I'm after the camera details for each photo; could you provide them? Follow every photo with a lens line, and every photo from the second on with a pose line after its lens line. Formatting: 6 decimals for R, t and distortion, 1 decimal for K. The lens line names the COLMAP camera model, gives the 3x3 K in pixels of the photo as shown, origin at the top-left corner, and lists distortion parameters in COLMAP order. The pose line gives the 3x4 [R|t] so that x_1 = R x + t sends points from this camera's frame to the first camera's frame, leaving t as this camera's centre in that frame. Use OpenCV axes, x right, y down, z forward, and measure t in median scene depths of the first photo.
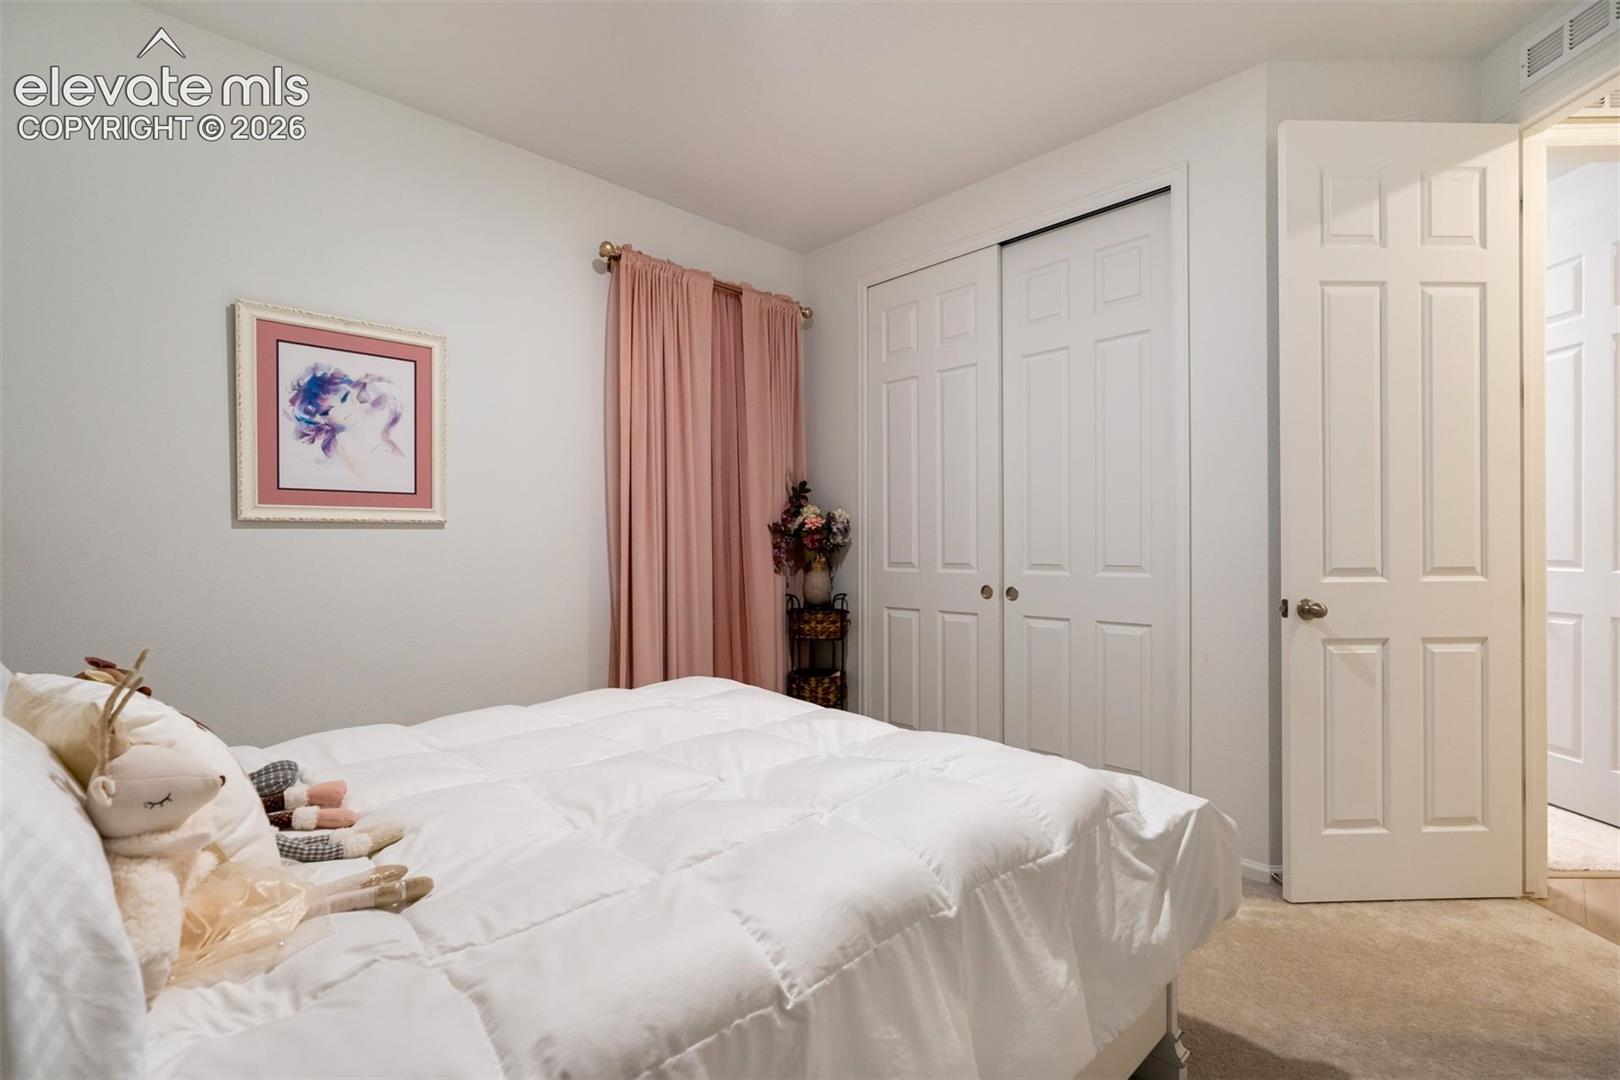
lens RADIAL K [[755.6, 0, 811.3], [0, 755.6, 533.6], [0, 0, 1]] dist [-0.048646, 0.027998]
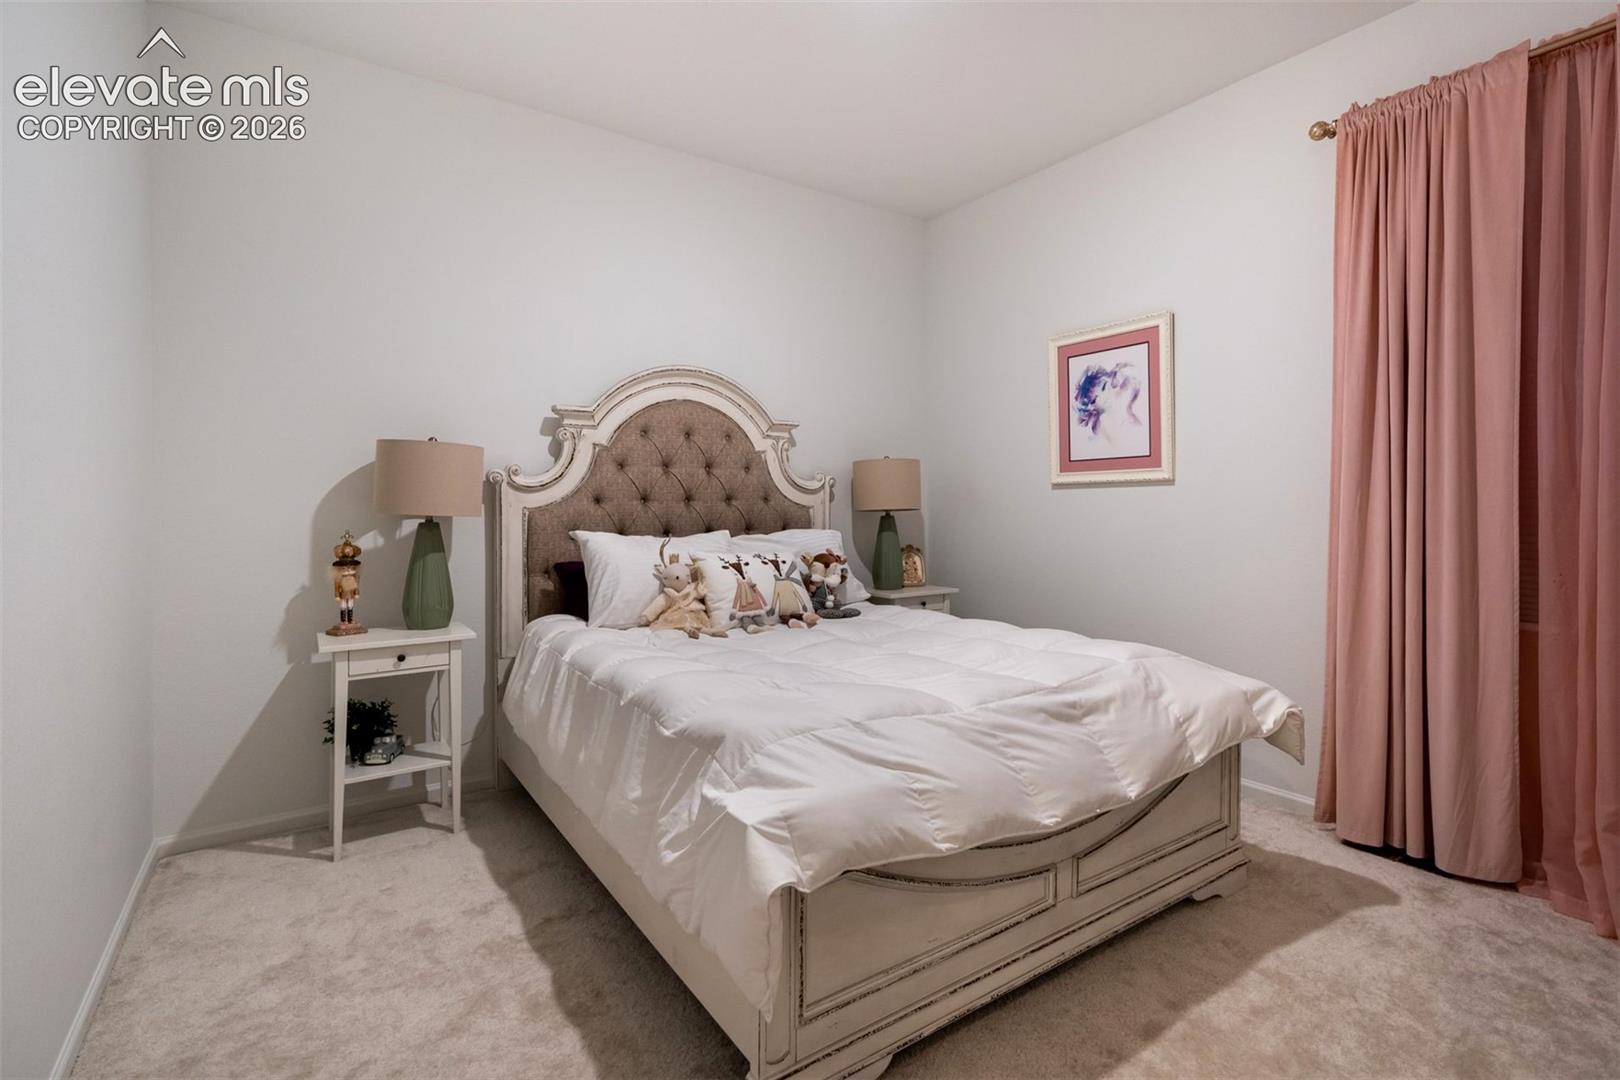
lens RADIAL K [[755.6, 0, 811.3], [0, 755.6, 533.6], [0, 0, 1]] dist [-0.048646, 0.027998]
pose [[-0.172756, 0.037086, -0.984266, 0.774029], [0.020920, 0.999204, 0.033977, 0.018905], [0.984742, -0.014721, -0.173394, 0.730142]]
